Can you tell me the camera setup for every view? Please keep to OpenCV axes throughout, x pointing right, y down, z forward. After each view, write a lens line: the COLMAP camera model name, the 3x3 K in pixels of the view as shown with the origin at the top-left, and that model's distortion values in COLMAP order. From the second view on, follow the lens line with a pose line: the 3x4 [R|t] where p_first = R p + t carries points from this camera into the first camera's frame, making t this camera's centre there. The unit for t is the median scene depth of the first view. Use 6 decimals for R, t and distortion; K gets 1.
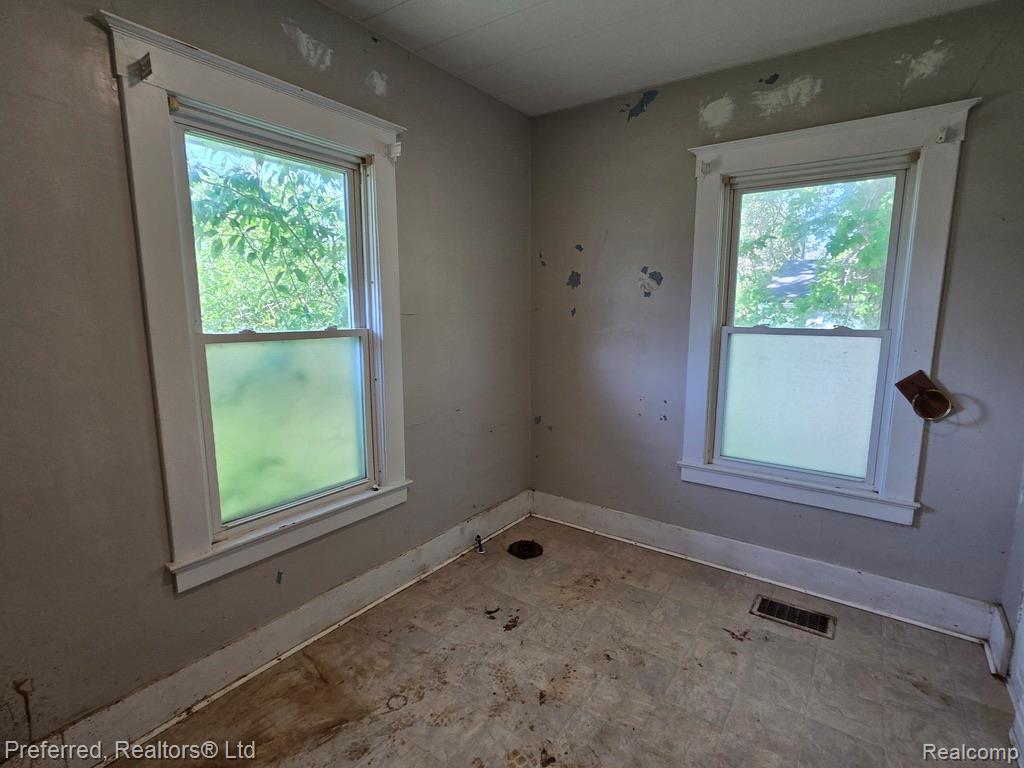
lens RADIAL K [[495.0, 0, 512.0], [0, 495.0, 384.0], [0, 0, 1]] dist [0.001641, 0.001117]
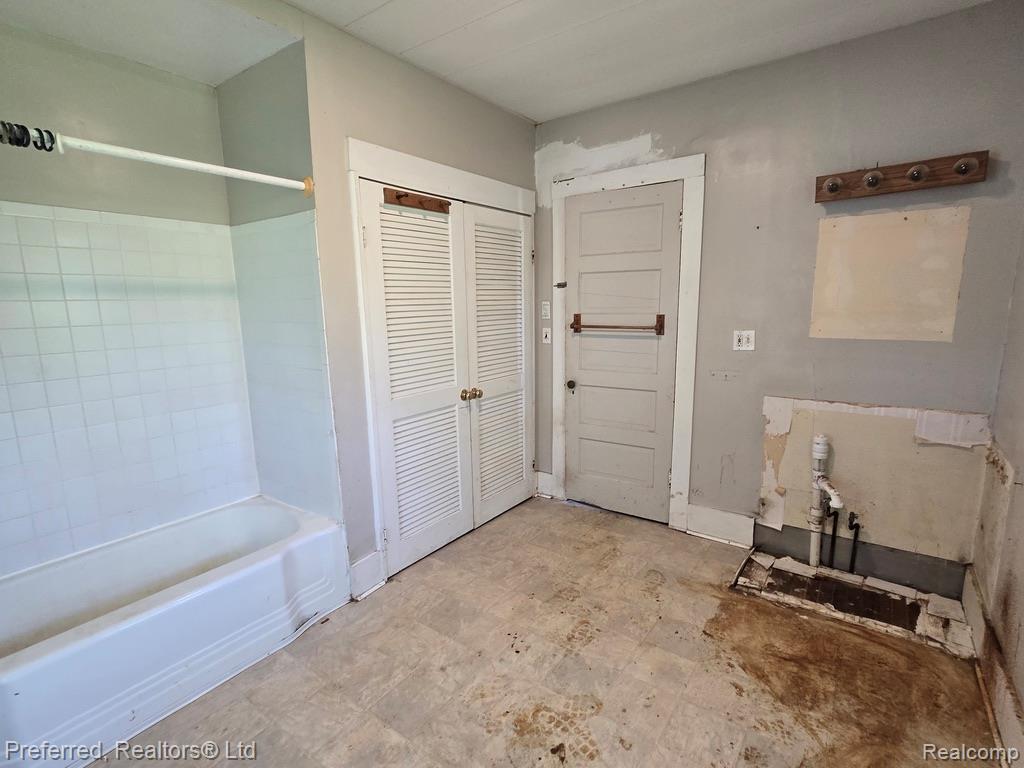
lens RADIAL K [[495.0, 0, 512.0], [0, 495.0, 384.0], [0, 0, 1]] dist [0.001641, 0.001117]
pose [[-0.999849, 0.017354, -0.000573, 0.130291], [0.016289, 0.948905, 0.315141, -0.228397], [0.006013, 0.315084, -0.949045, 1.456604]]
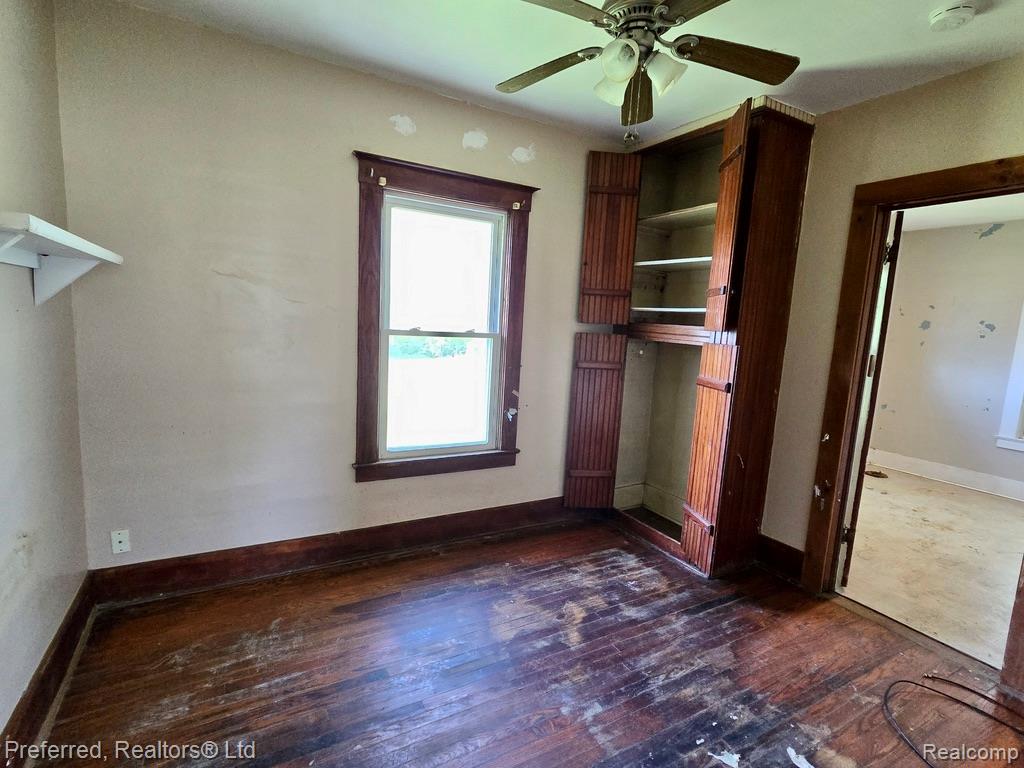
lens RADIAL K [[495.0, 0, 512.0], [0, 495.0, 384.0], [0, 0, 1]] dist [0.001641, 0.001117]
pose [[0.909651, 0.103258, -0.402335, -0.760767], [-0.116395, 0.993169, -0.008267, 0.283022], [0.398733, 0.054350, 0.915455, -1.850413]]
